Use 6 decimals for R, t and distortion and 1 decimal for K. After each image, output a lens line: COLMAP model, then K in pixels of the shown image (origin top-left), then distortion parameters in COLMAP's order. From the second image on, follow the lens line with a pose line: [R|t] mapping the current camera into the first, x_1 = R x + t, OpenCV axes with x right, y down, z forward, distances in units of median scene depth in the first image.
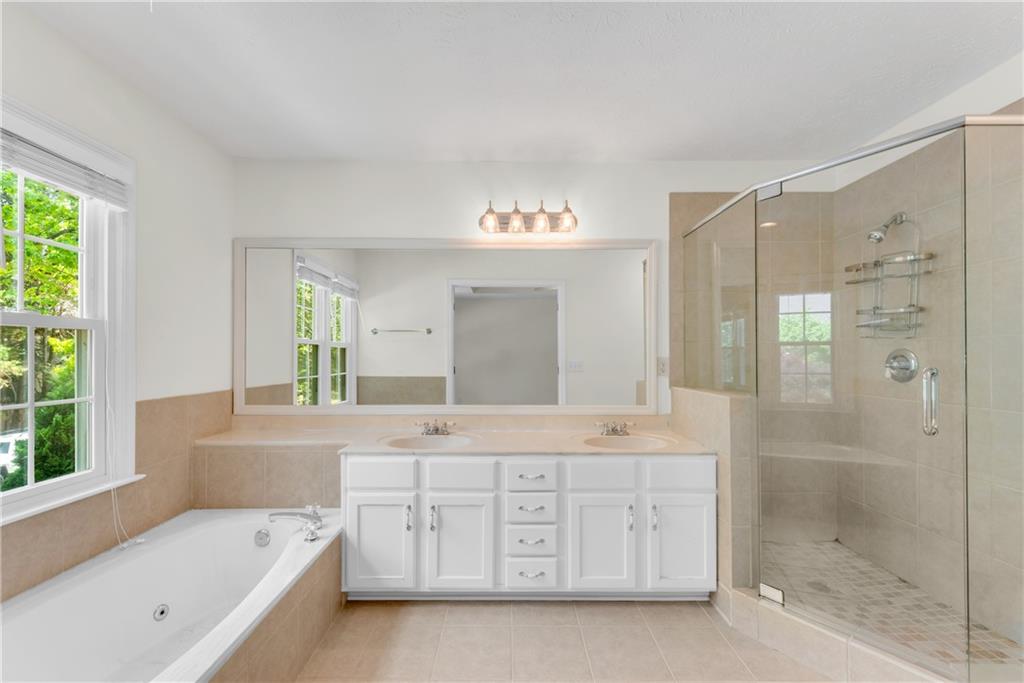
lens RADIAL K [[406.1, 0, 502.1], [0, 406.1, 355.2], [0, 0, 1]] dist [0.008354, -0.000218]
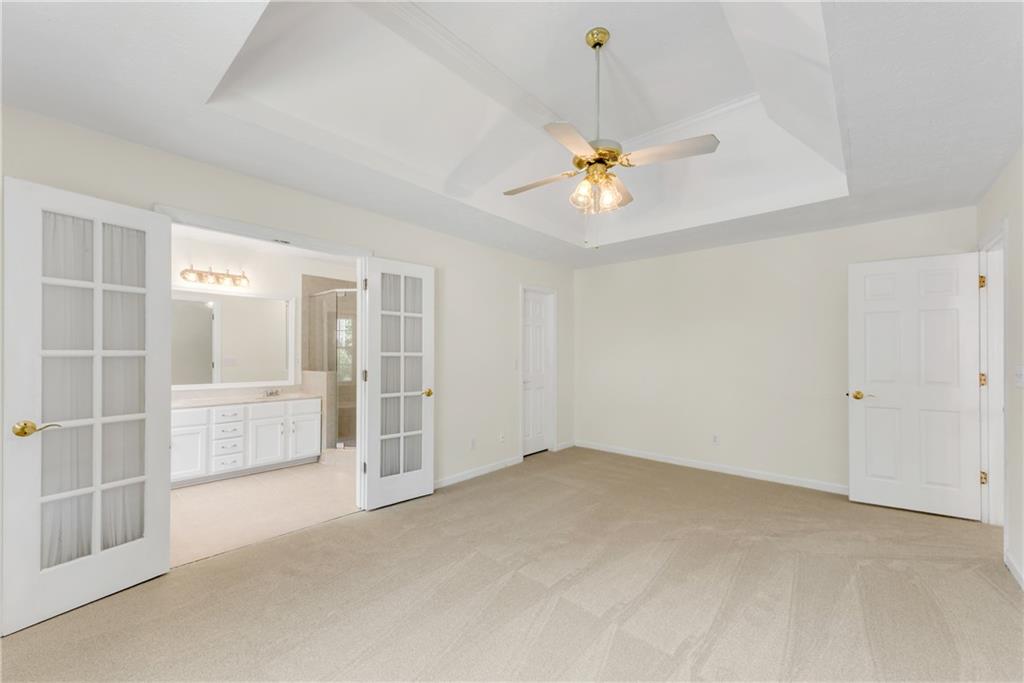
lens RADIAL K [[406.1, 0, 511.4], [0, 406.1, 352.0], [0, 0, 1]] dist [0.008354, -0.000218]
pose [[0.651417, 0.005903, 0.758697, -0.551894], [-0.008791, 0.999961, -0.000232, -0.028718], [-0.758669, -0.006519, 0.651444, -1.382591]]
